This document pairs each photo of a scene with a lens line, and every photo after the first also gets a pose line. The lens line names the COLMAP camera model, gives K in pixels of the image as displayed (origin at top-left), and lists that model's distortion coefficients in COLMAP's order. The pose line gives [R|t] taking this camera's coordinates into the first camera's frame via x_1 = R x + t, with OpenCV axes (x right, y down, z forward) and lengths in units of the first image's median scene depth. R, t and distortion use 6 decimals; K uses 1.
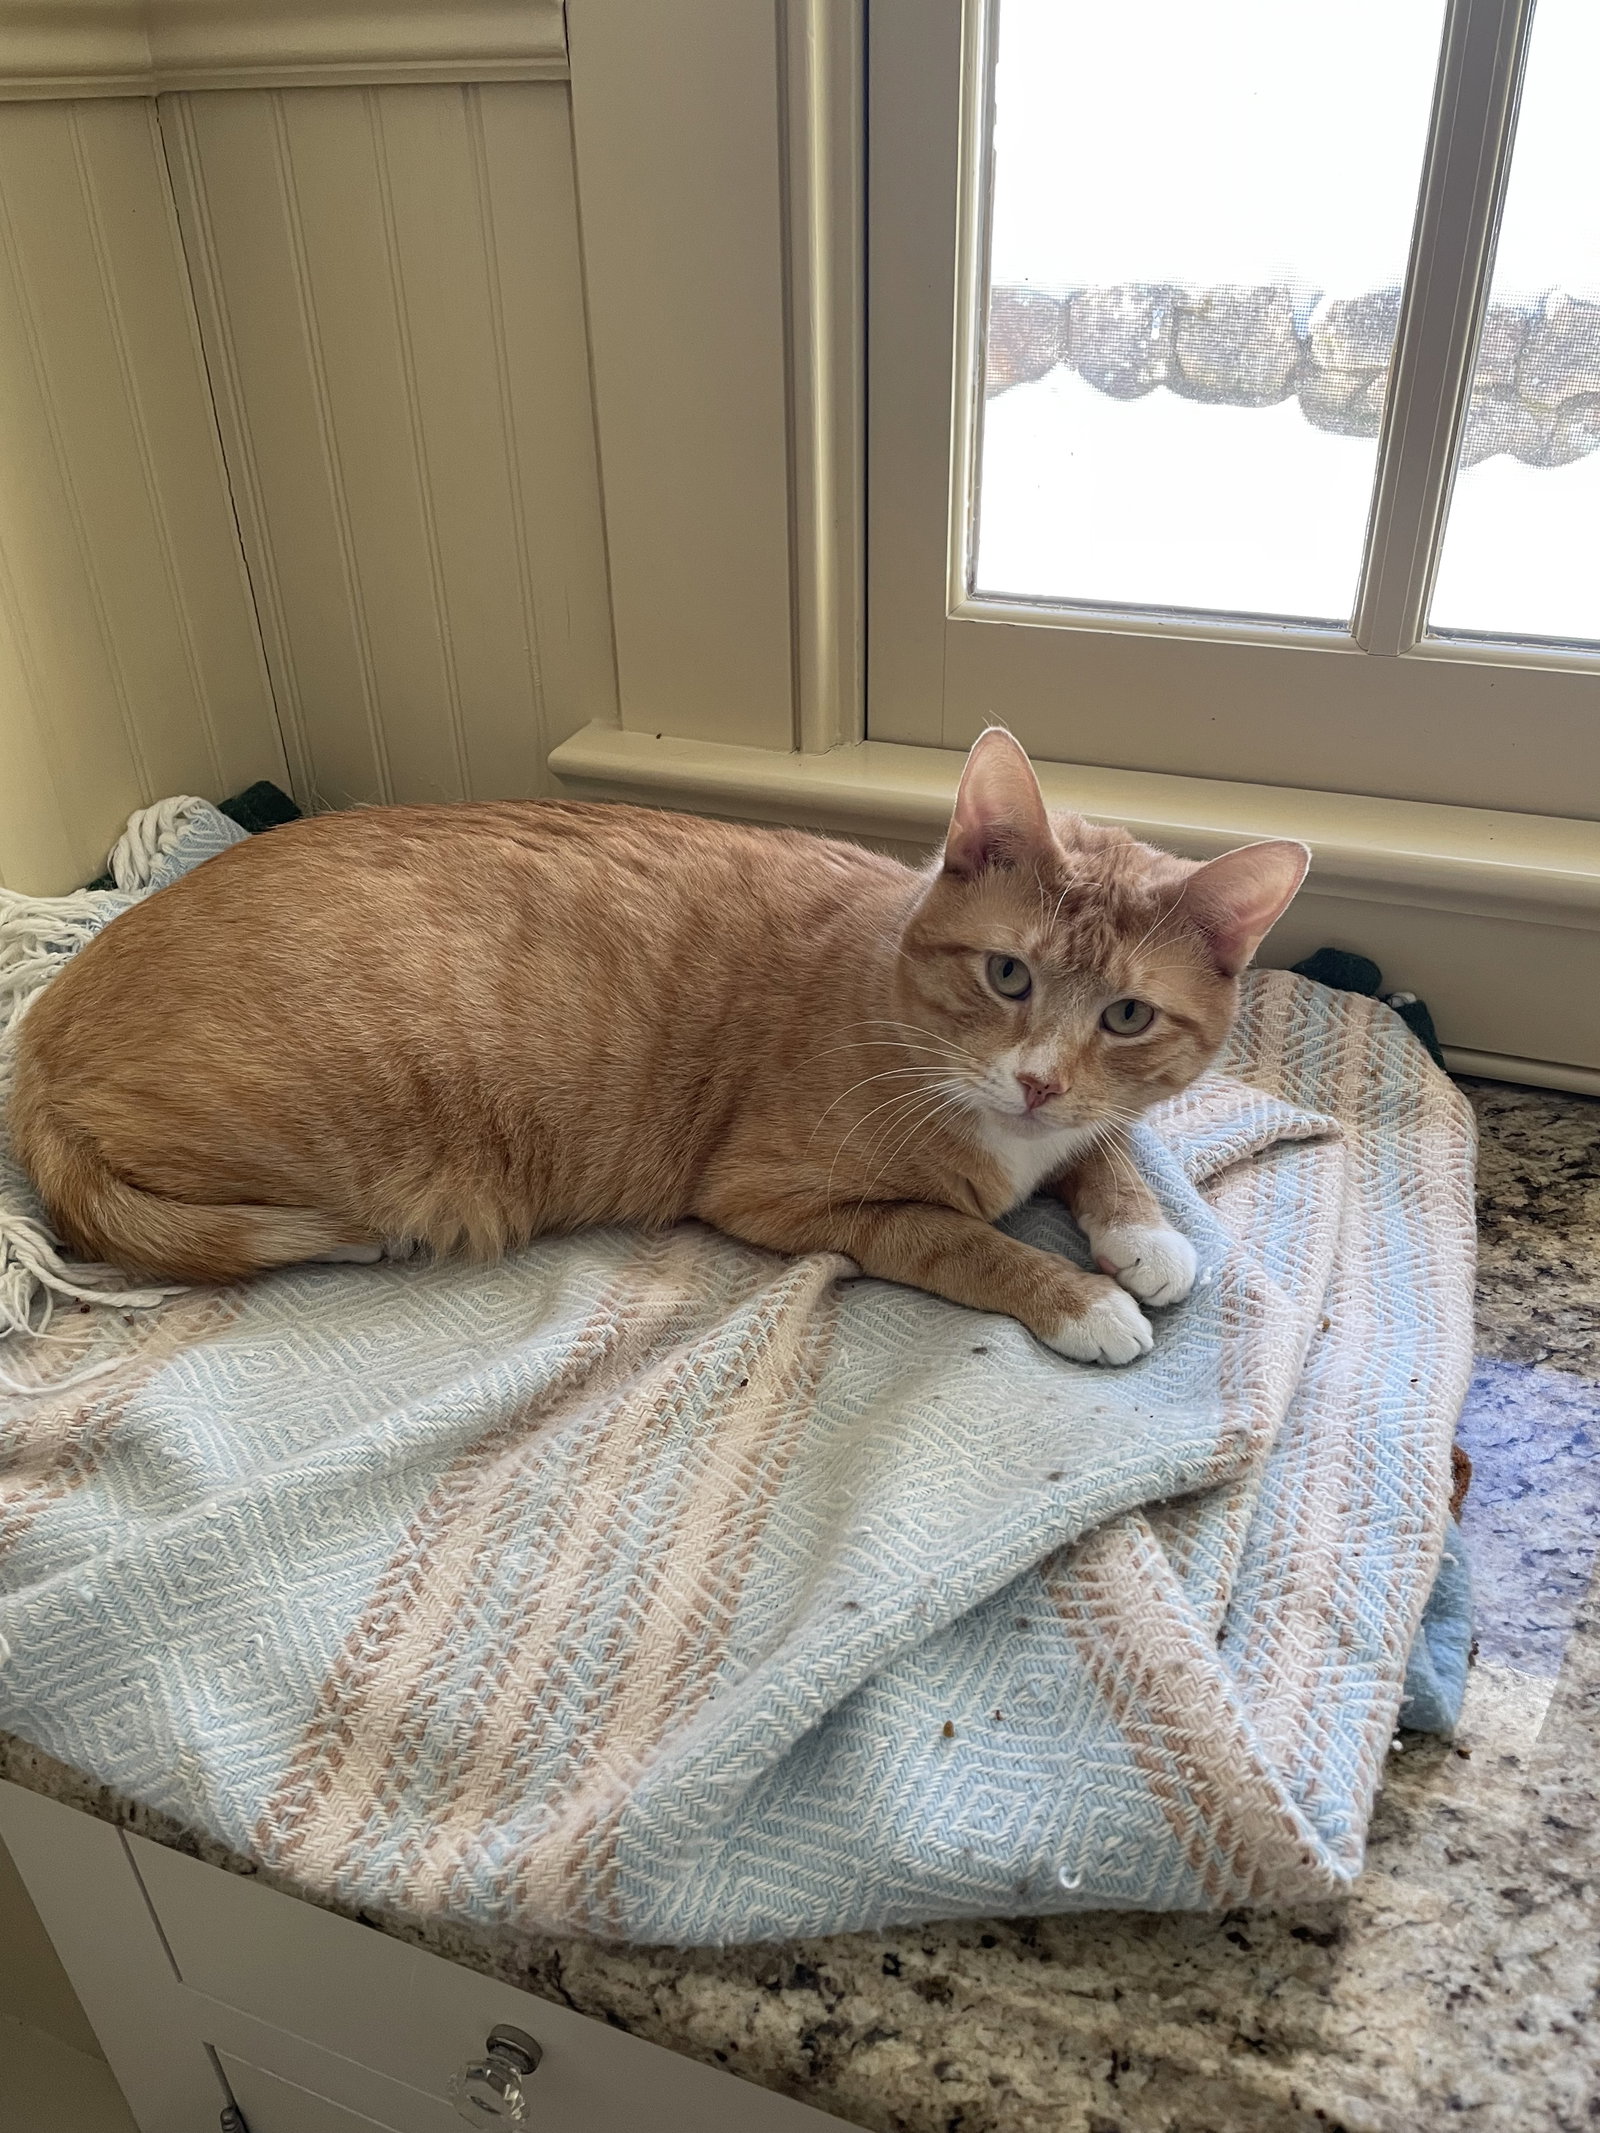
lens RADIAL K [[1688.1, 0, 807.2], [0, 1688.1, 1006.9], [0, 0, 1]] dist [0.004012, -0.062995]
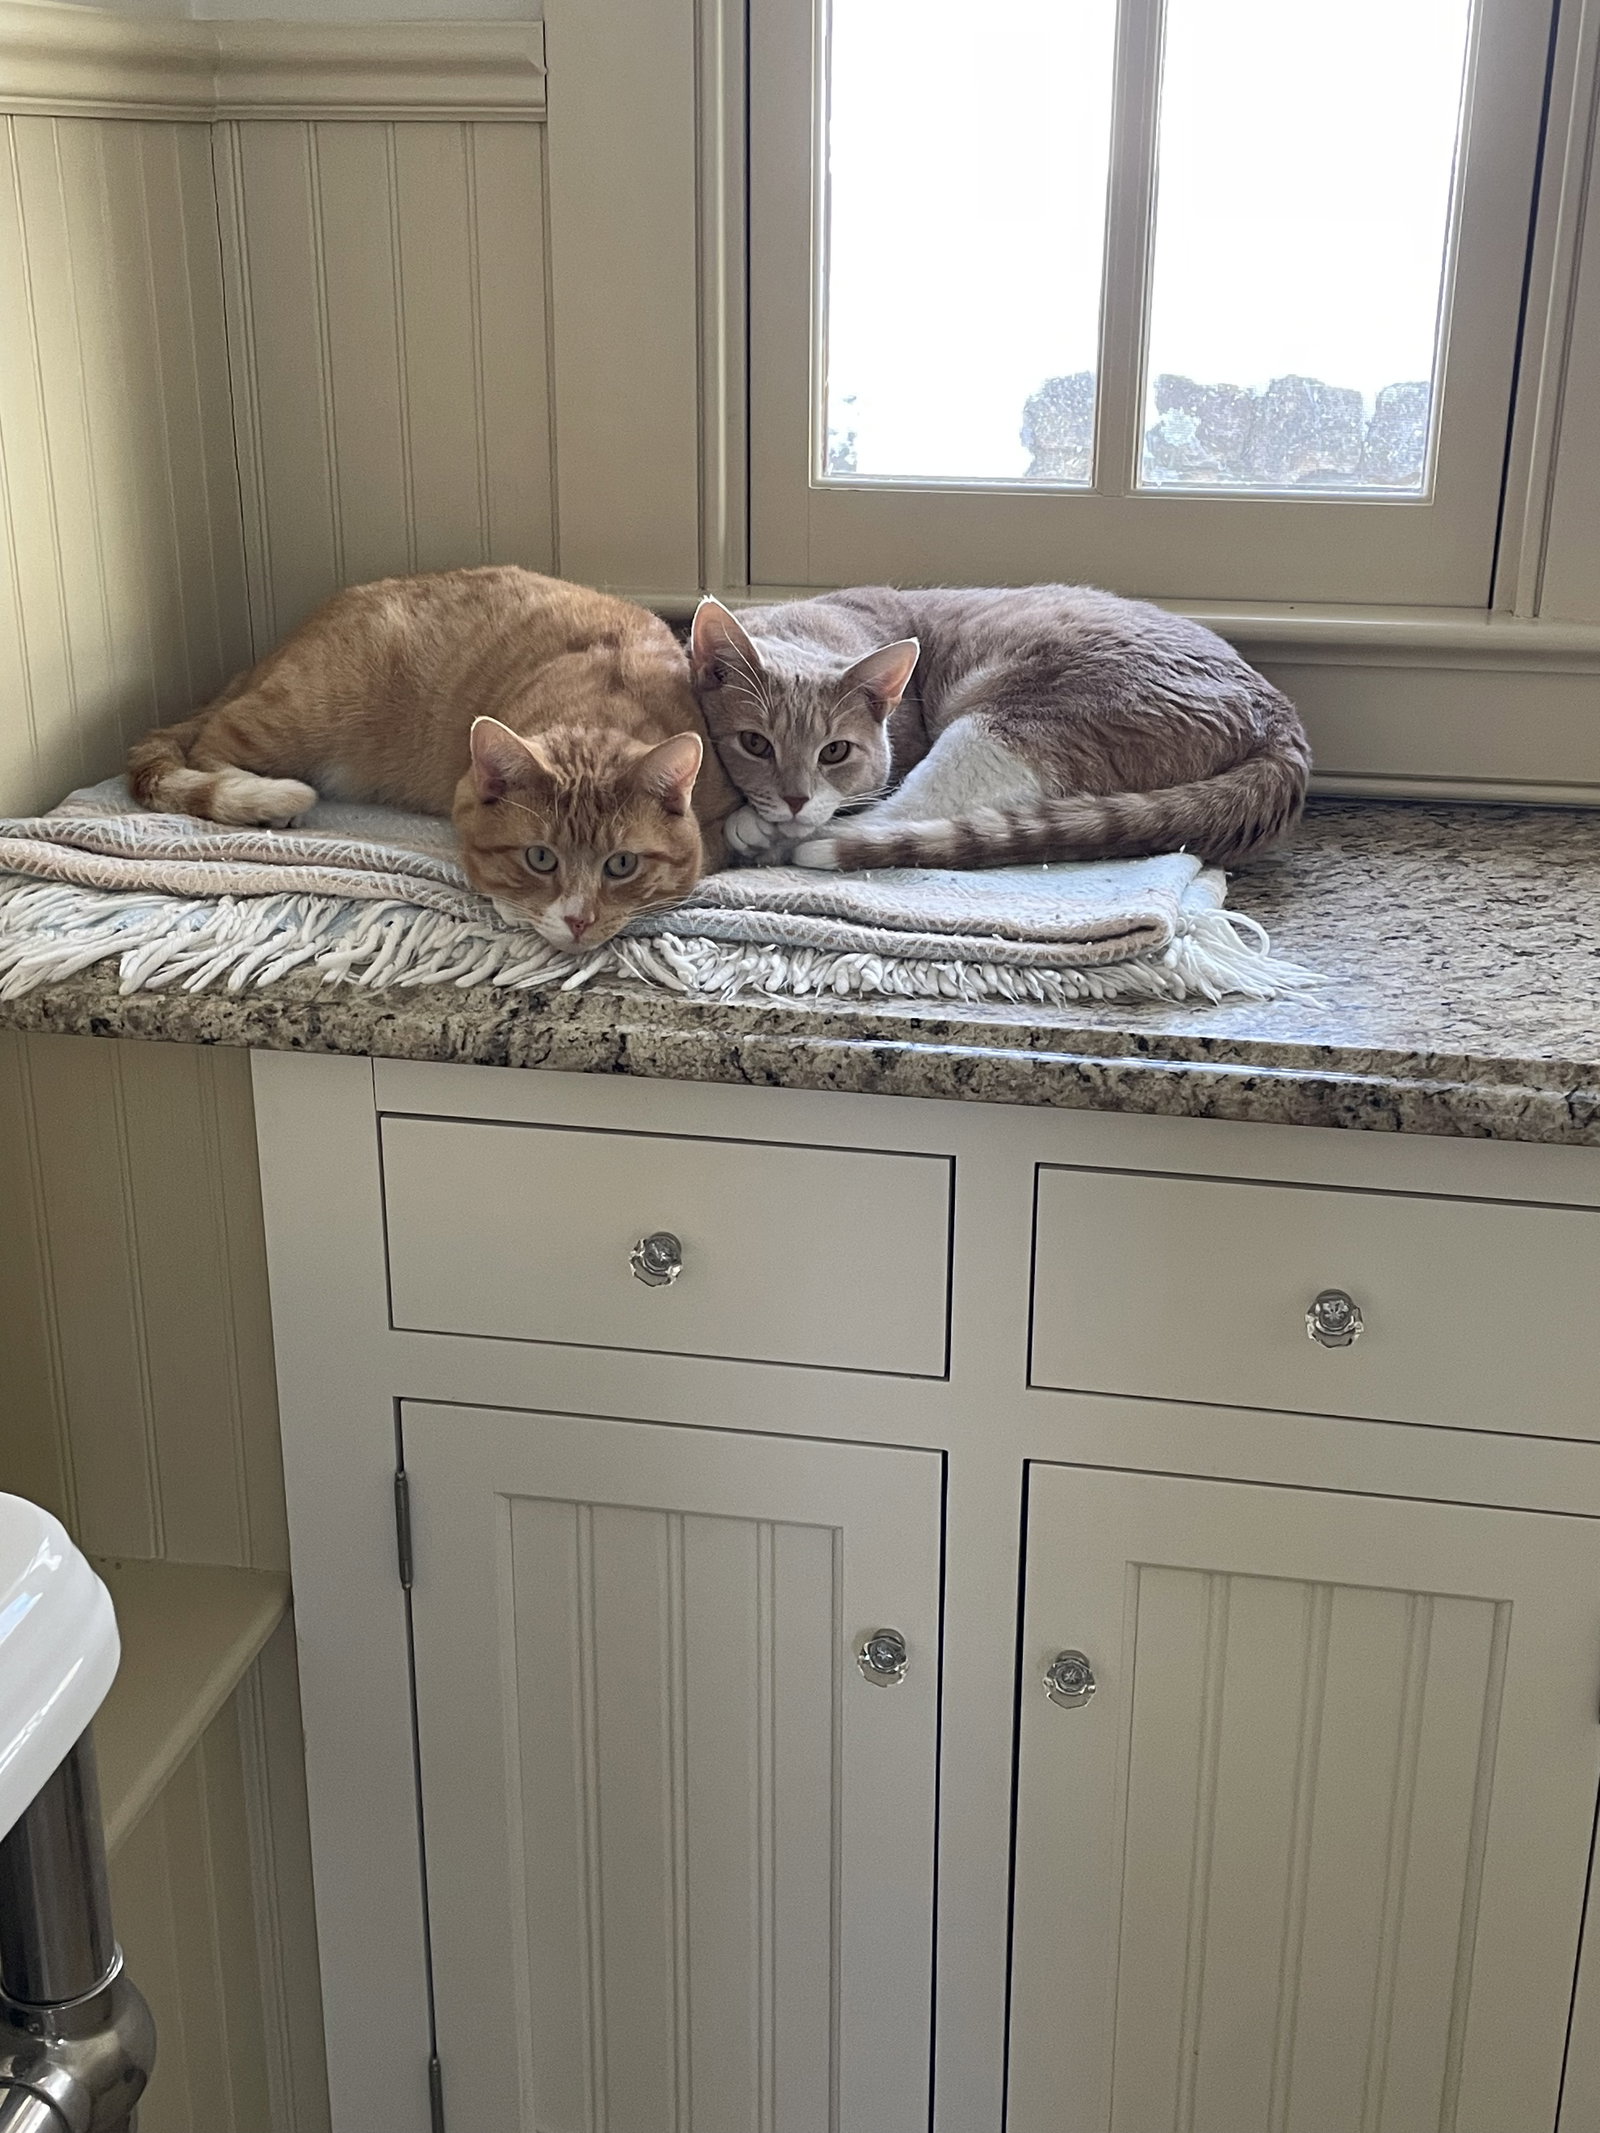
lens RADIAL K [[2429.0, 0, 800.0], [0, 2429.0, 1066.5], [0, 0, 1]] dist [0.037519, -0.332855]
pose [[0.982853, -0.038663, 0.180290, -0.446999], [0.063372, 0.989038, -0.133373, 0.747000], [-0.173157, 0.142511, 0.974529, -1.298647]]
